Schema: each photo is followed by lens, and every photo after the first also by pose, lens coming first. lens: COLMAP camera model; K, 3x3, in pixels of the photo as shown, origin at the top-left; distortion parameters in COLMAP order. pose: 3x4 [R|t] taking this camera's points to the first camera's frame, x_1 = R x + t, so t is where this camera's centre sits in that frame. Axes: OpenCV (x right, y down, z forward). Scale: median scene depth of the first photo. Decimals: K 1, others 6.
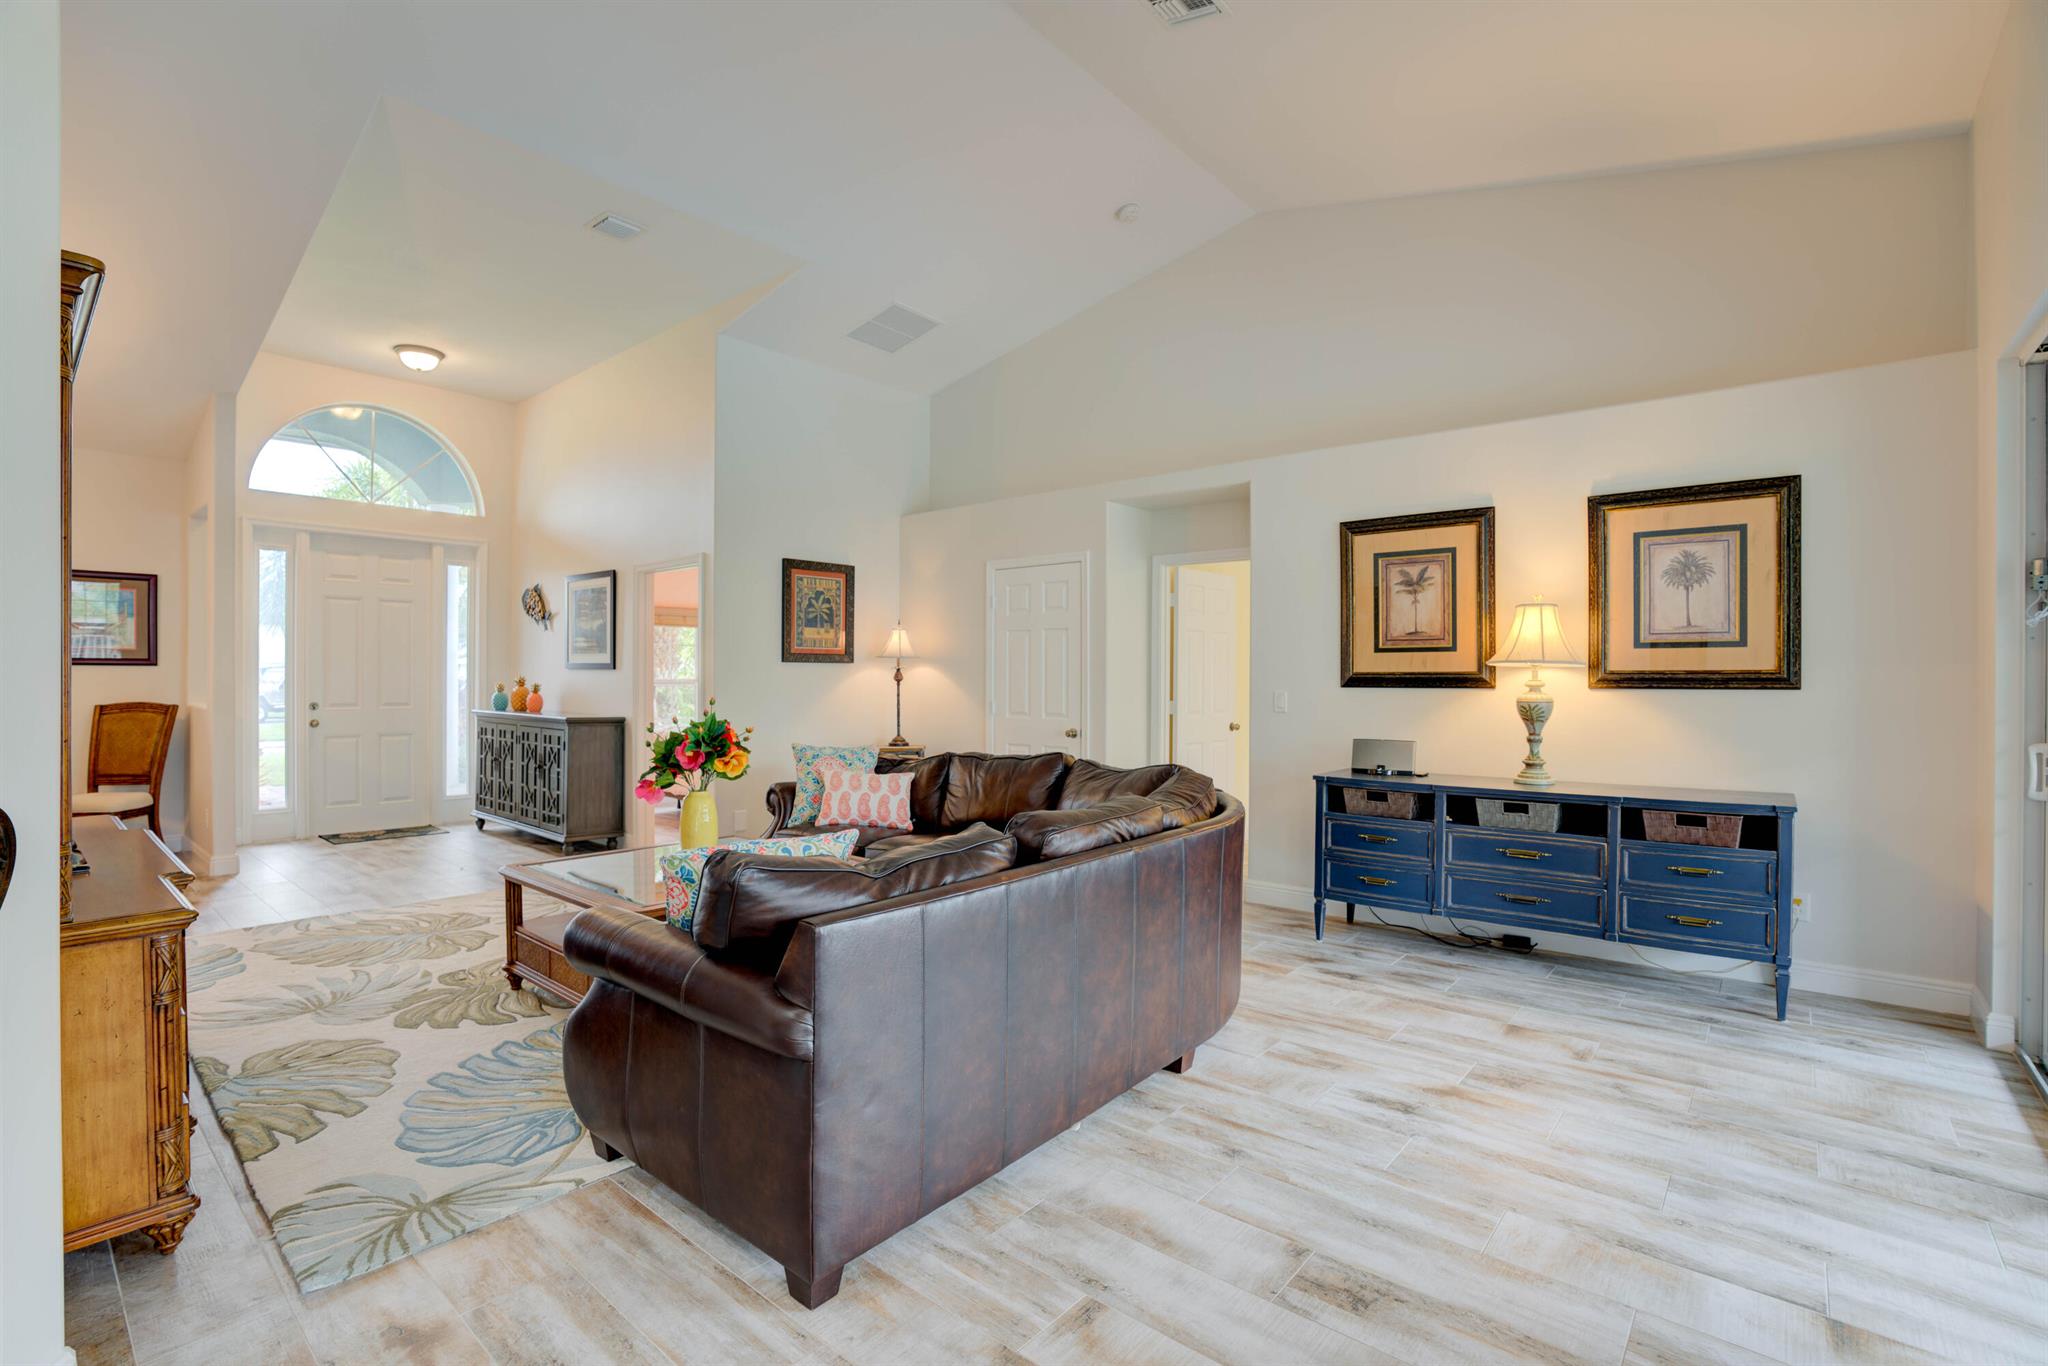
lens RADIAL K [[940.5, 0, 1019.2], [0, 940.5, 683.8], [0, 0, 1]] dist [-0.071300, 0.027008]
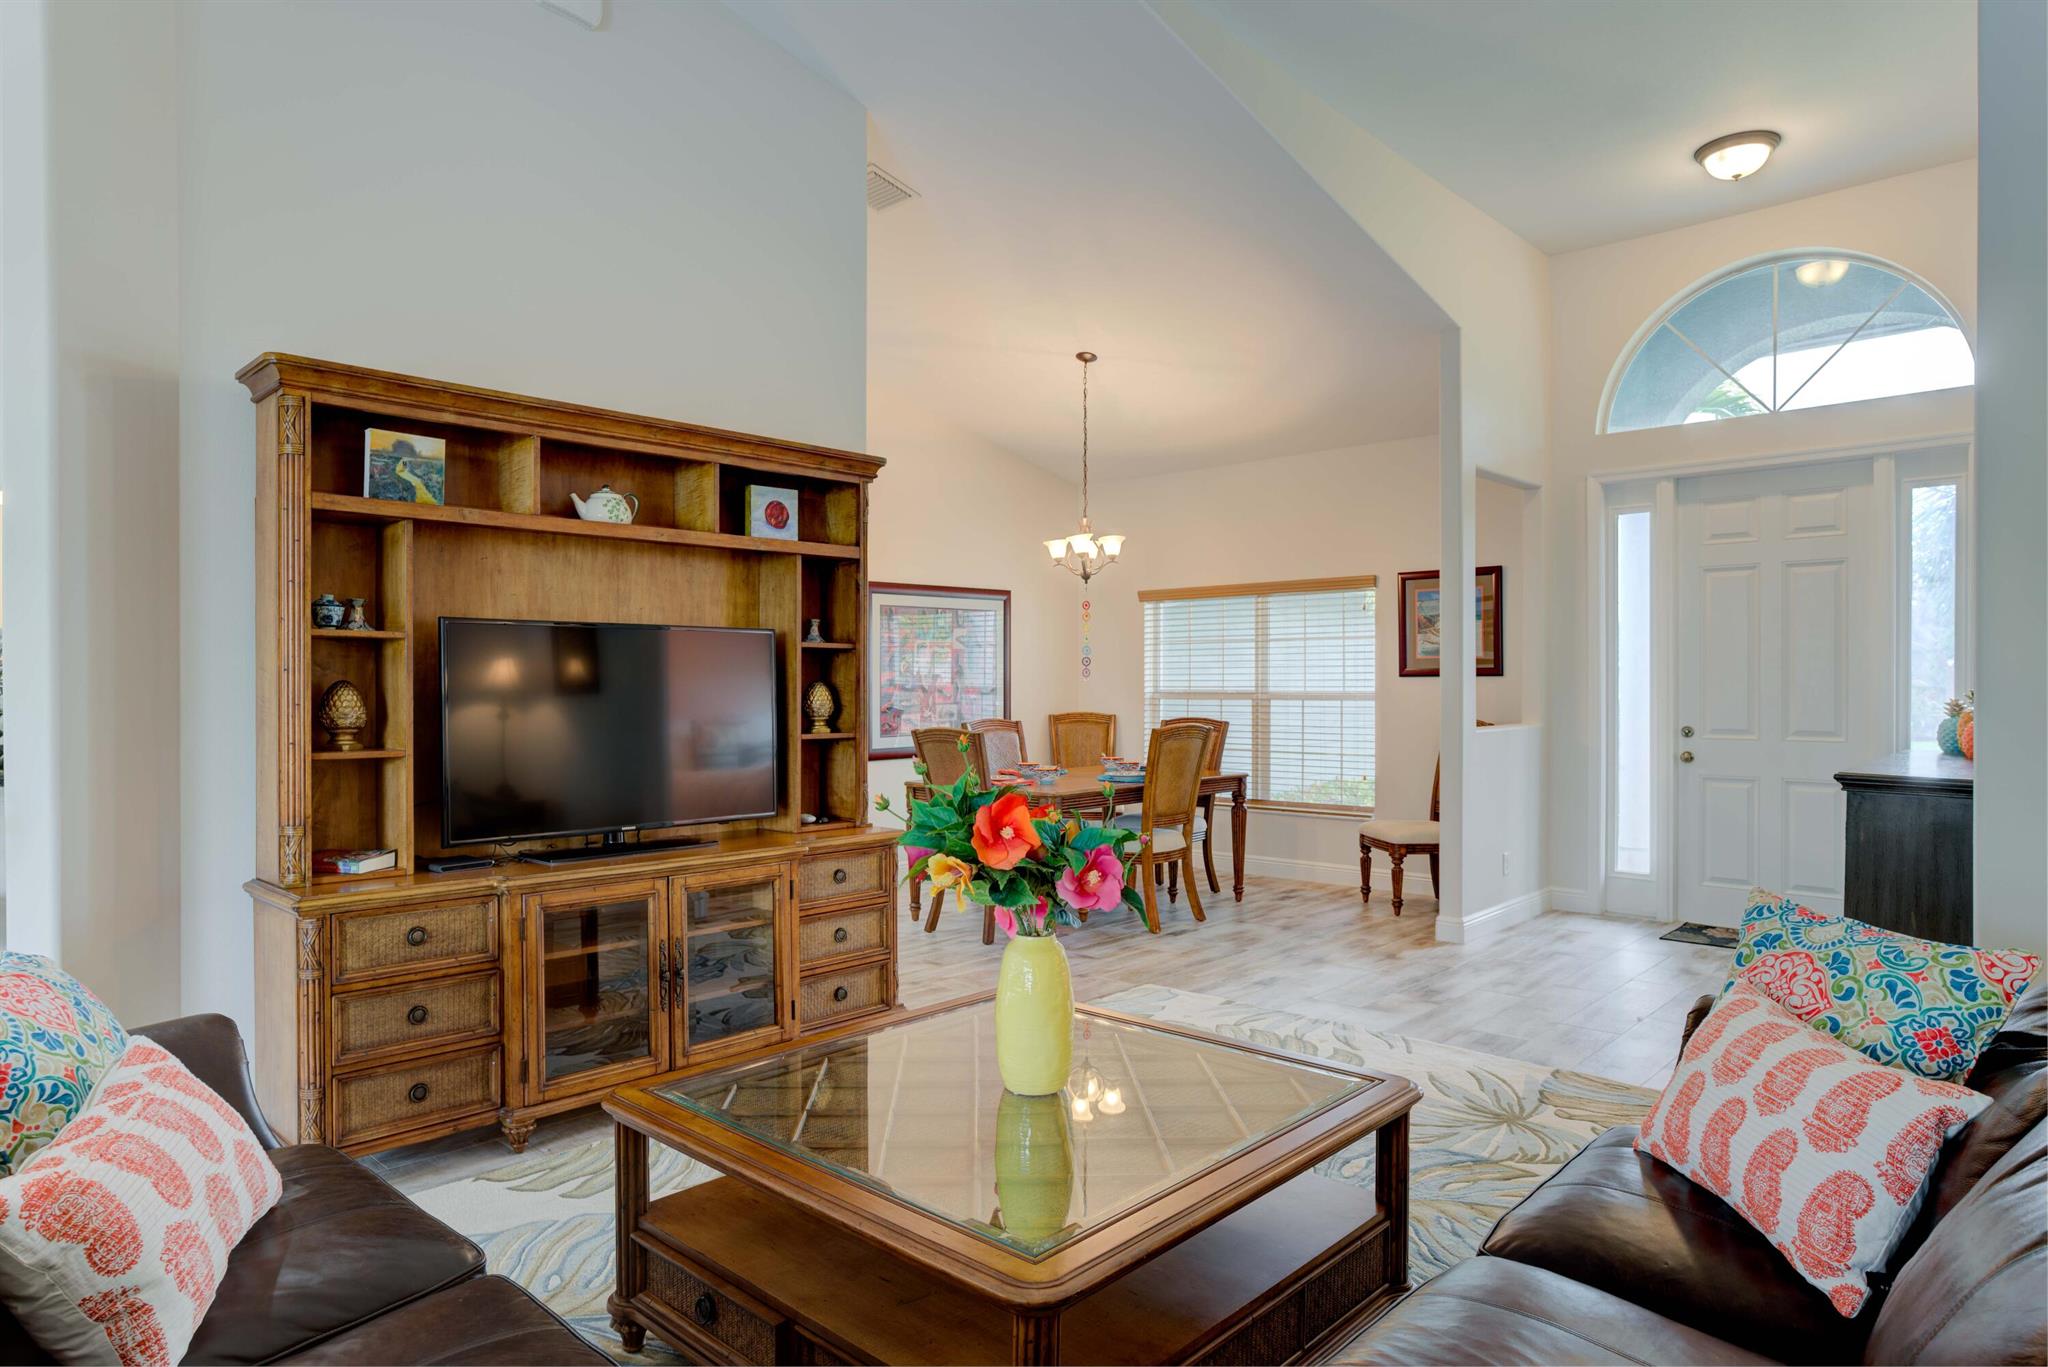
lens RADIAL K [[1198.3, 0, 1014.0], [0, 1198.3, 689.5], [0, 0, 1]] dist [-0.030192, 0.003394]
pose [[-0.052296, 0.000022, -0.998632, 0.197924], [-0.006296, 0.999980, 0.000352, -0.006244], [0.998612, 0.006306, -0.052295, 0.776431]]
